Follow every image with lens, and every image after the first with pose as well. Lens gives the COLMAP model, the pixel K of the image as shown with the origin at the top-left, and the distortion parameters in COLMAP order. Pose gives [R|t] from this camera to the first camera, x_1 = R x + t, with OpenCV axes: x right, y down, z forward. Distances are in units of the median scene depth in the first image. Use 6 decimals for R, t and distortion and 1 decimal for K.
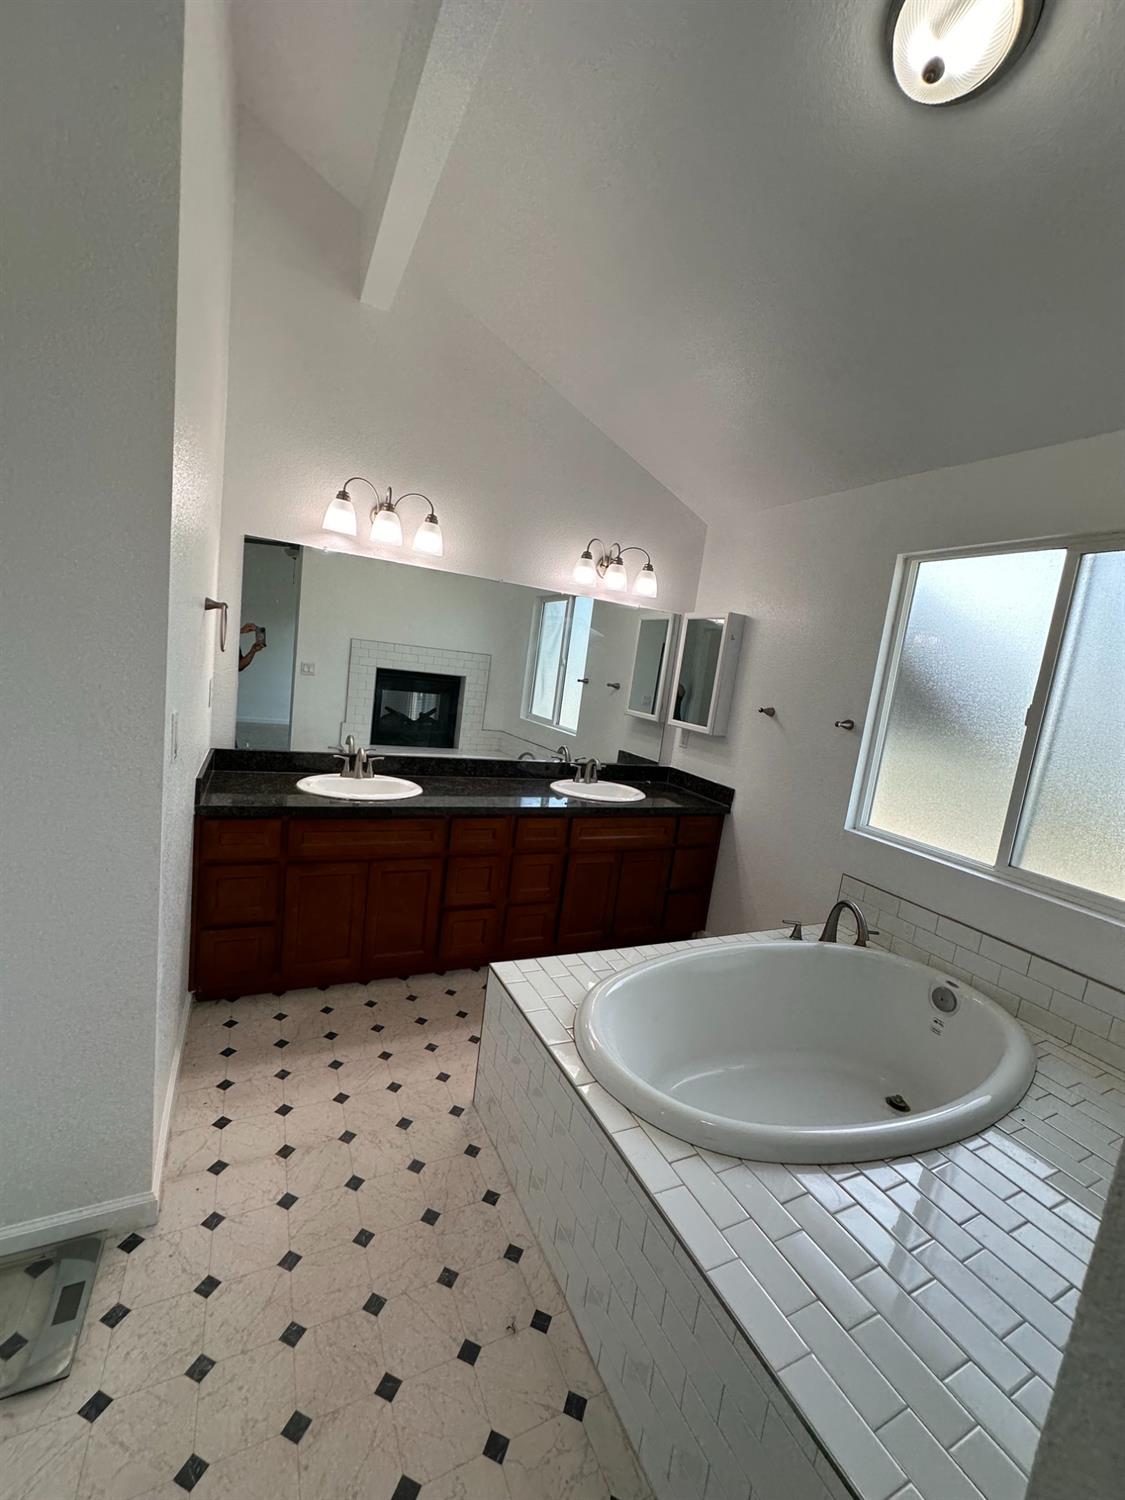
lens RADIAL K [[599.2, 0, 564.2], [0, 599.2, 750.3], [0, 0, 1]] dist [0.000581, 0.000046]
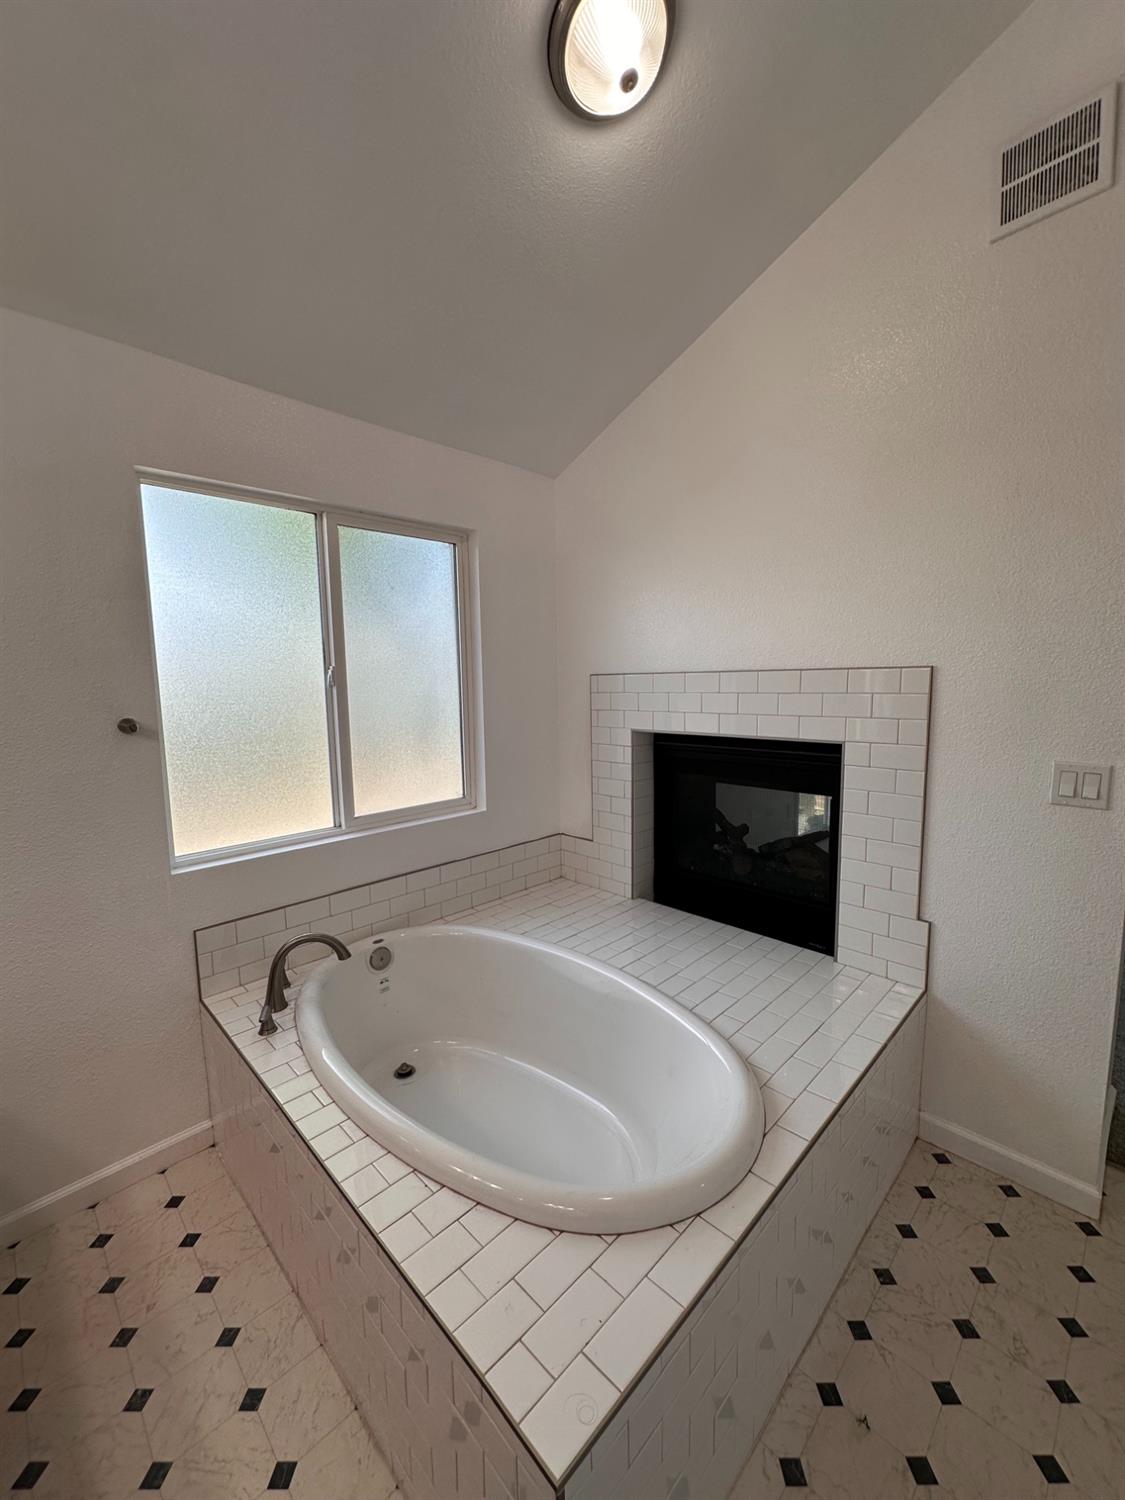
lens RADIAL K [[599.2, 0, 564.2], [0, 599.2, 750.3], [0, 0, 1]] dist [0.000581, 0.000046]
pose [[-0.316742, -0.223480, 0.921808, -0.336776], [0.113875, 0.955859, 0.270863, -0.169994], [-0.941651, 0.190765, -0.277312, 0.919911]]
